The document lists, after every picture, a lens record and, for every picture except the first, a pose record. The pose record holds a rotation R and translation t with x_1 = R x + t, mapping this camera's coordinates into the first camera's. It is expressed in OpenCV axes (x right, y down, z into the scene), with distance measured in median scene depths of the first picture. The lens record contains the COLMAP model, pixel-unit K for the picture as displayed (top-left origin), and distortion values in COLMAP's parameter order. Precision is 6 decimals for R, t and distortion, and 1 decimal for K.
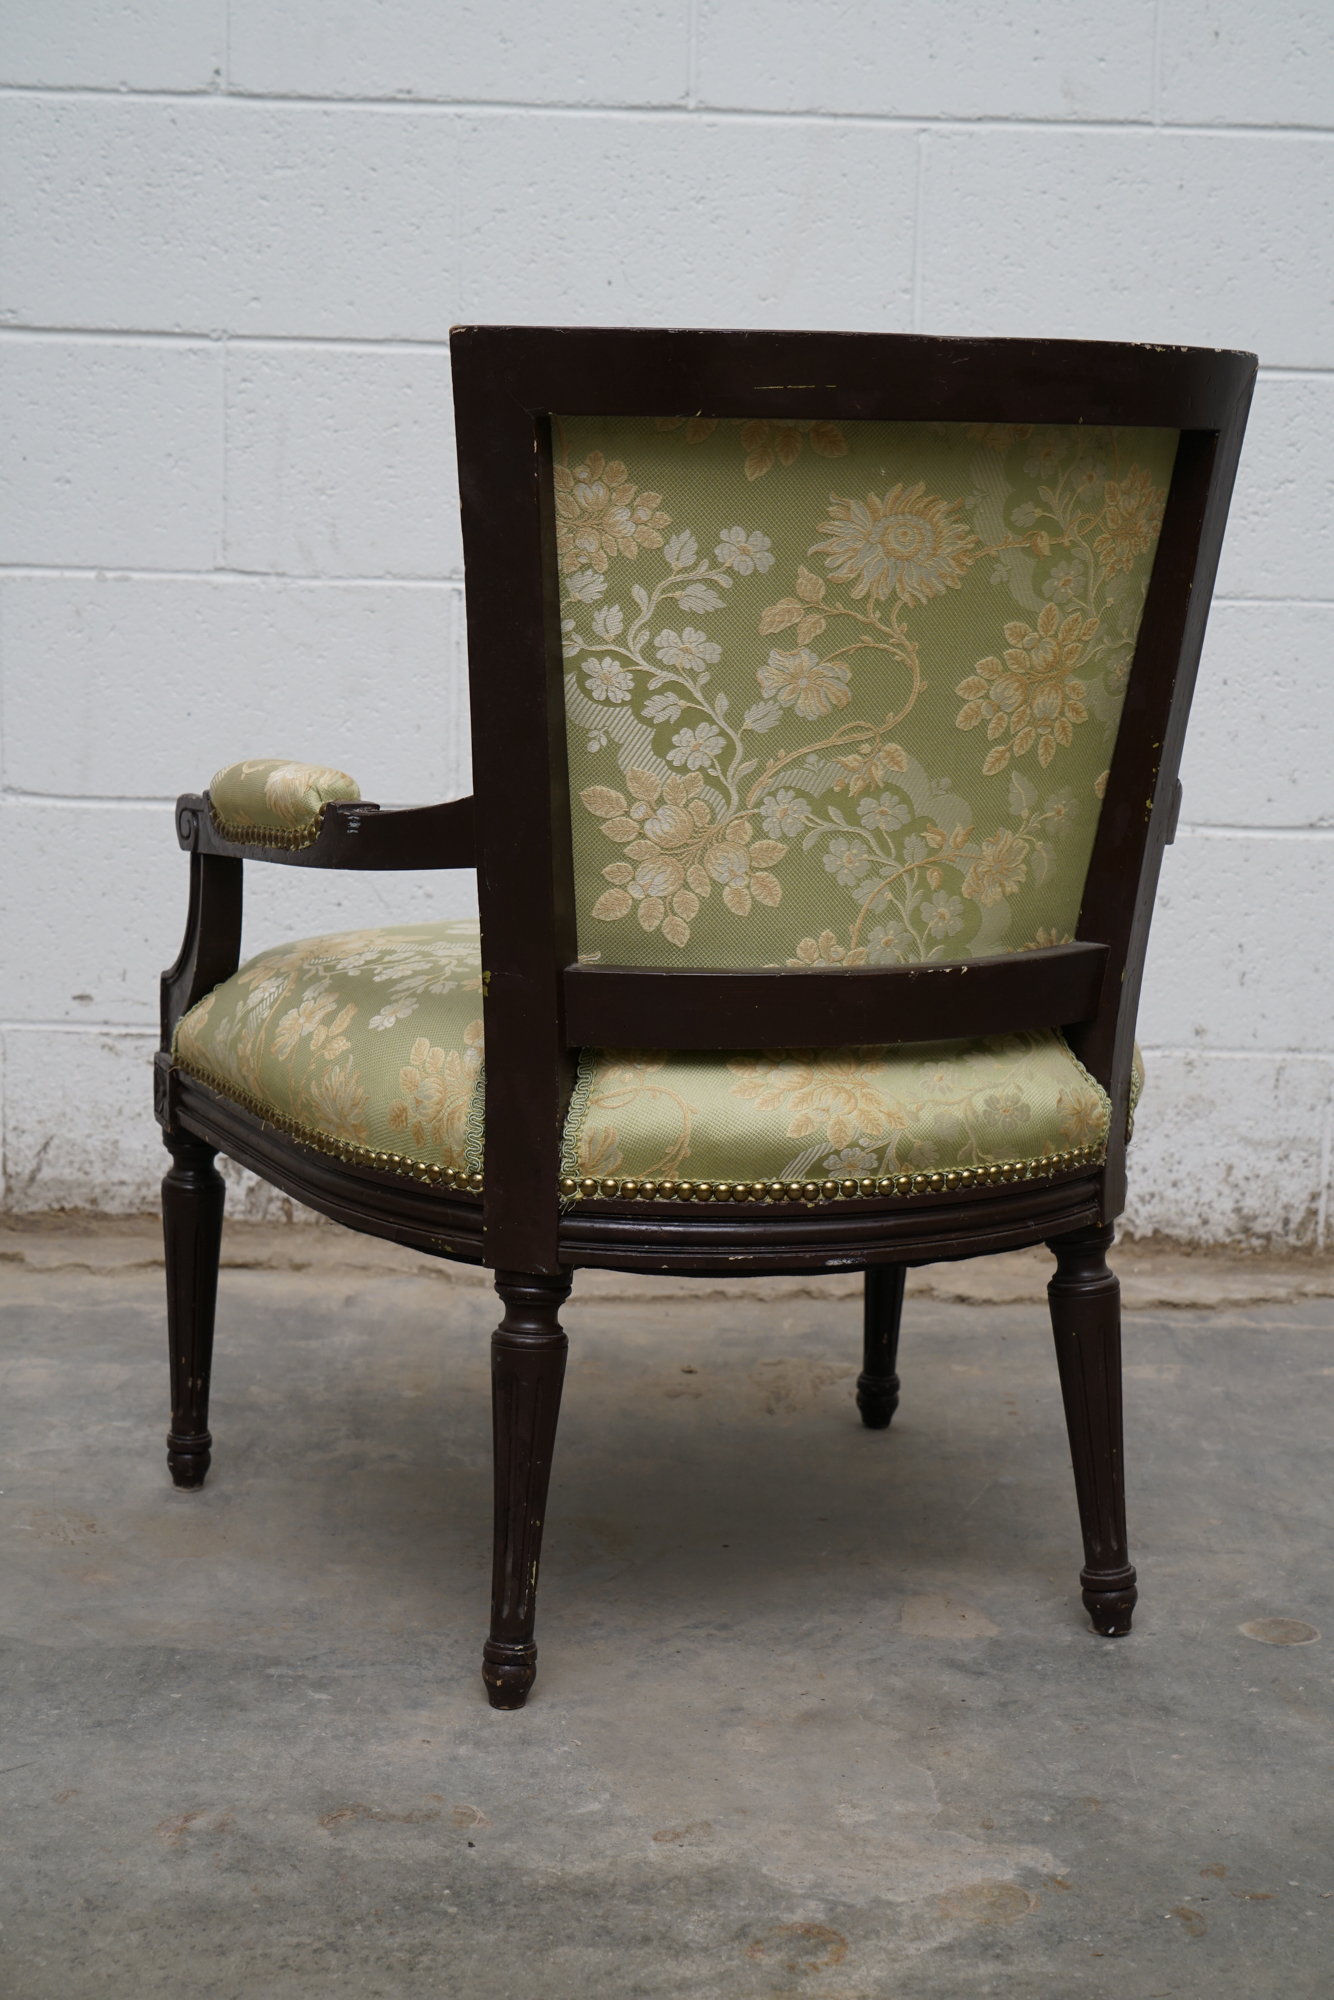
lens RADIAL K [[3334.3, 0, 767.9], [0, 3334.3, 1146.5], [0, 0, 1]] dist [-0.035951, 0.145522]
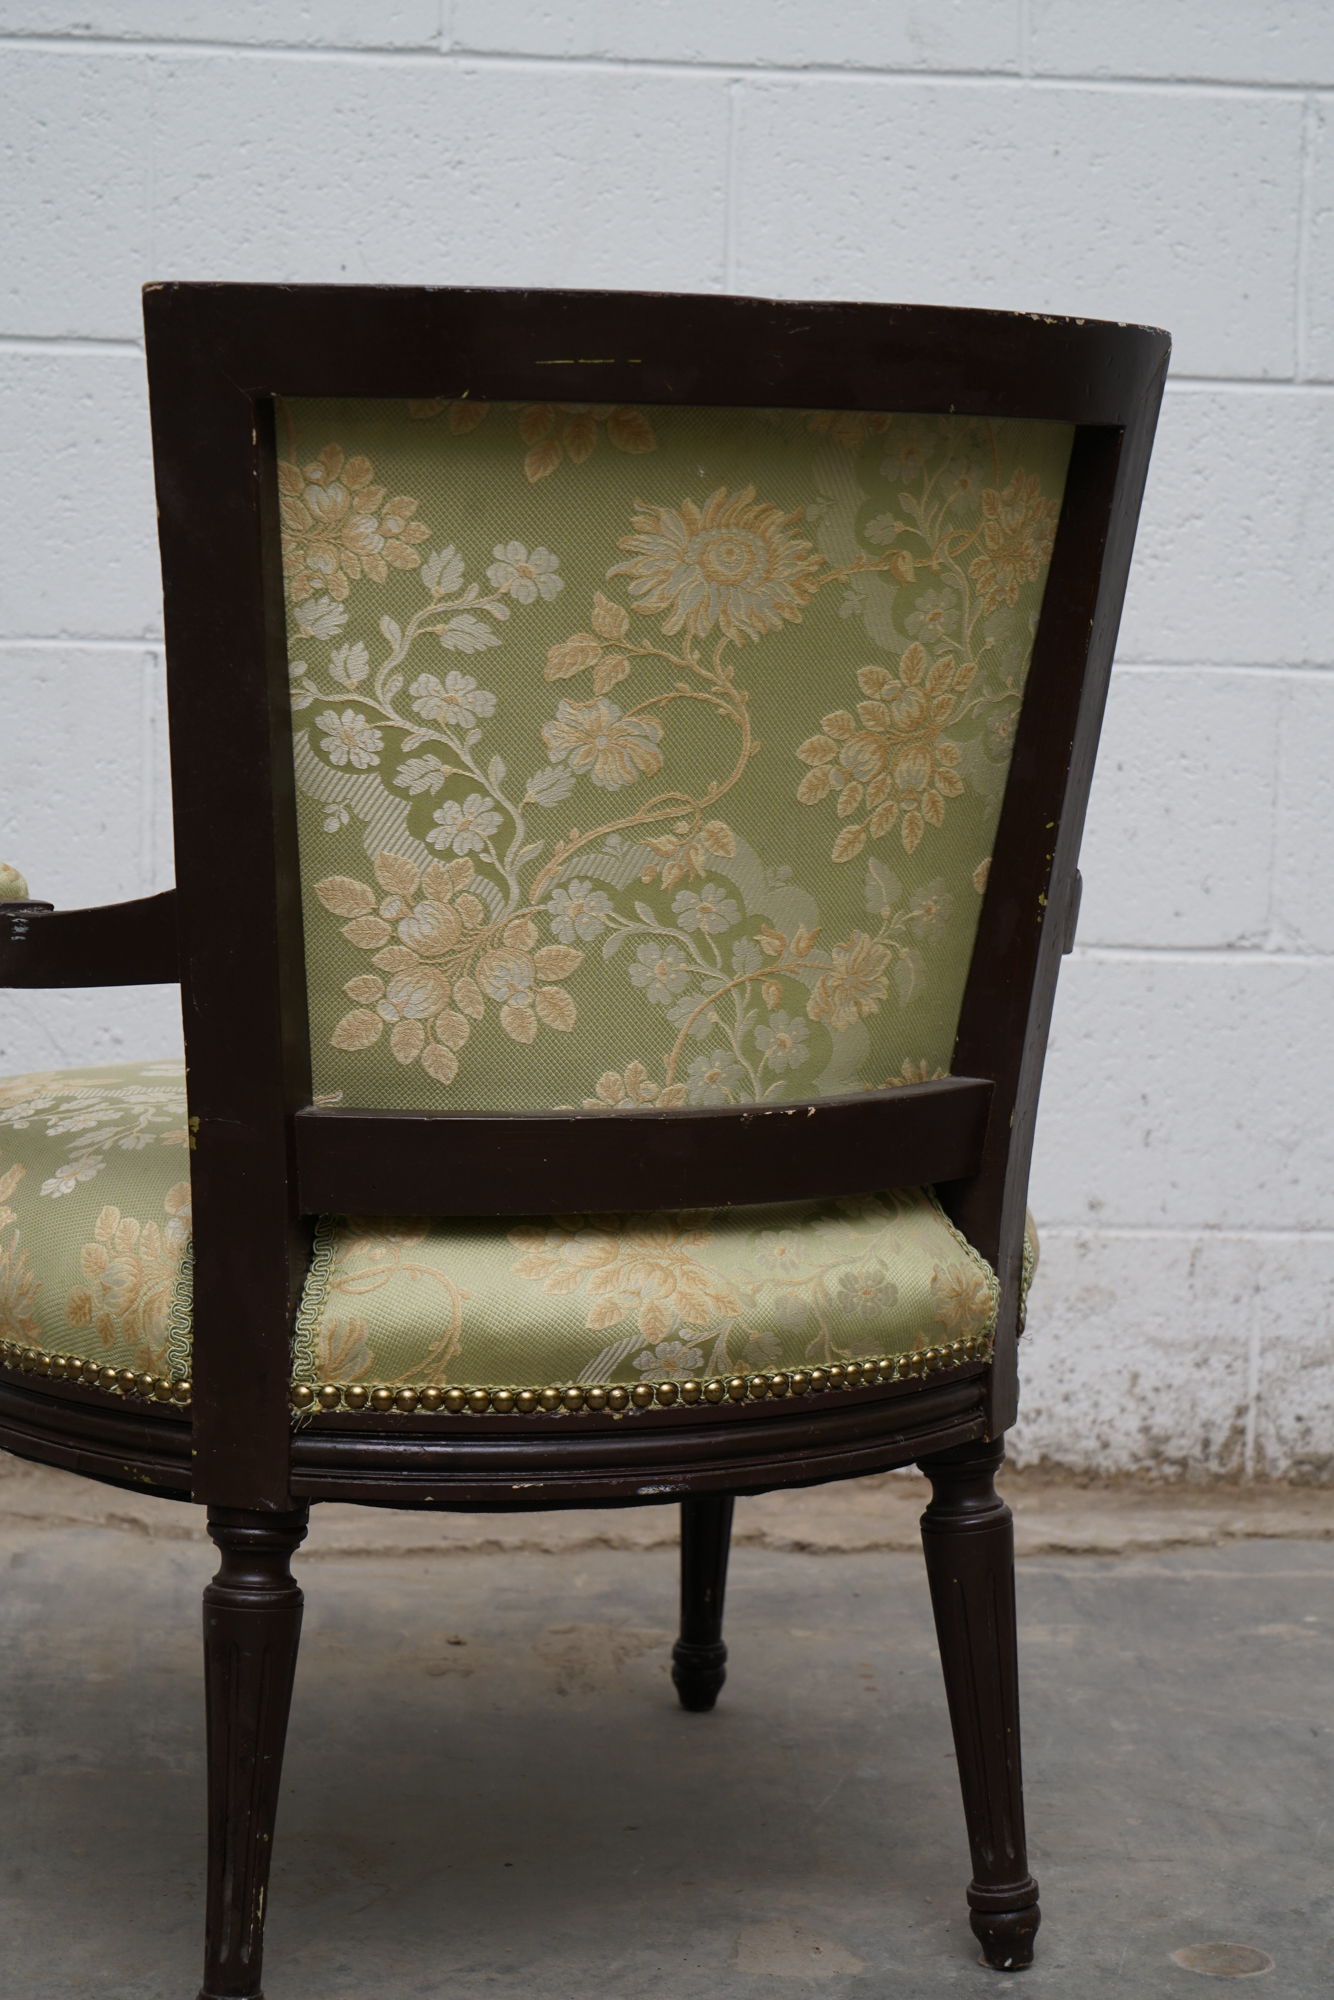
lens RADIAL K [[4058.3, 0, 785.8], [0, 4058.3, 1183.0], [0, 0, 1]] dist [-0.057028, 0.332884]
pose [[0.997996, -0.009819, 0.062508, -0.006225], [0.012942, 0.998678, -0.049757, 0.010445], [-0.061937, 0.050466, 0.996803, 0.054710]]
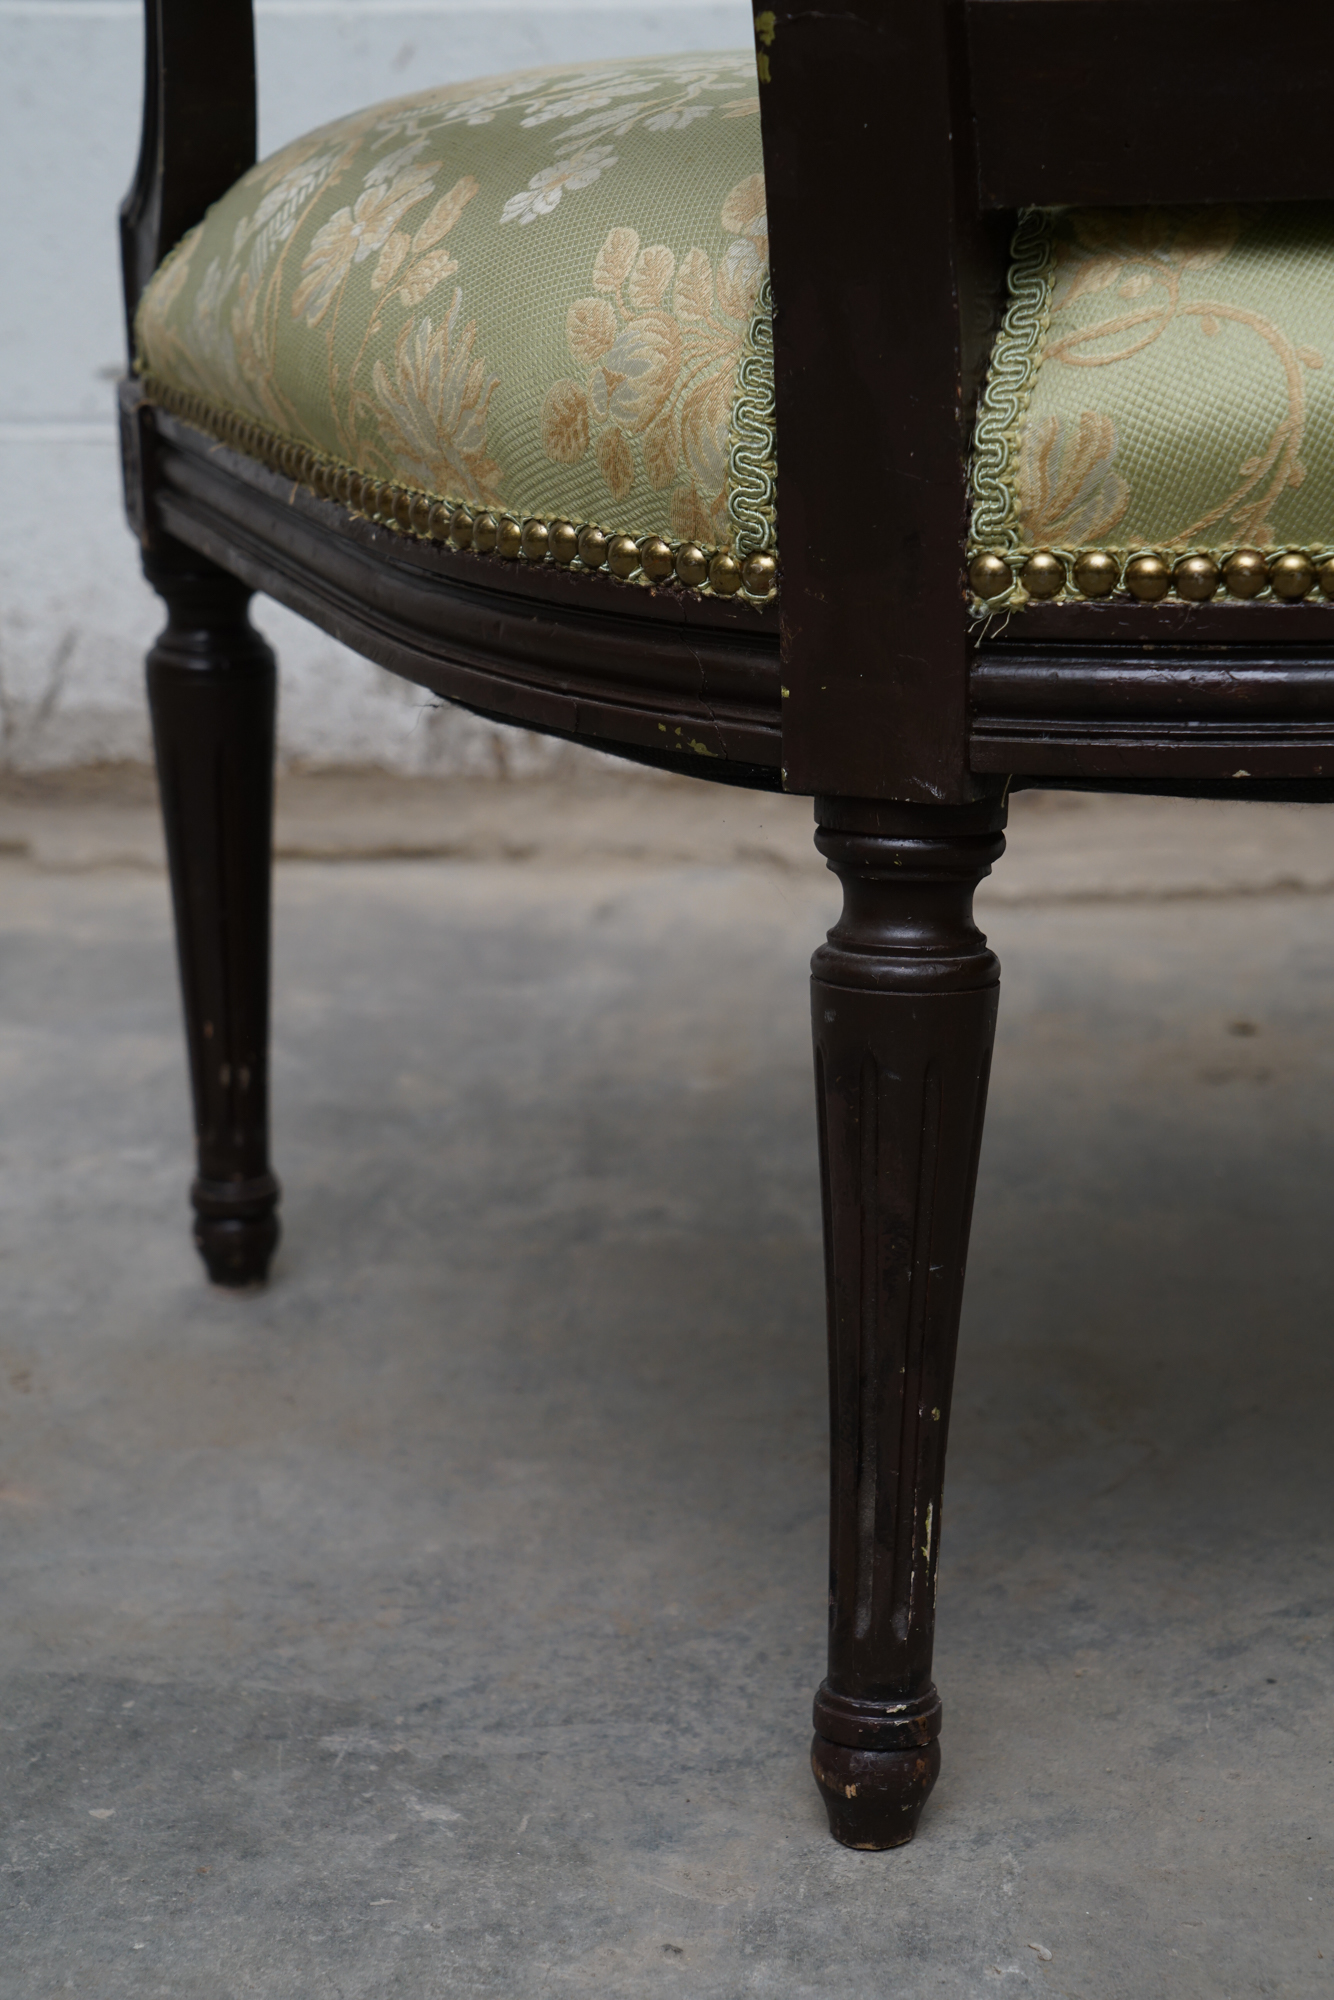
lens RADIAL K [[3775.2, 0, 699.3], [0, 3775.2, 1072.4], [0, 0, 1]] dist [-0.028699, 0.332333]
pose [[0.989306, -0.015963, -0.144978, -0.028957], [0.027589, 0.996529, 0.078540, 0.032982], [0.143221, -0.081700, 0.986313, 0.528049]]
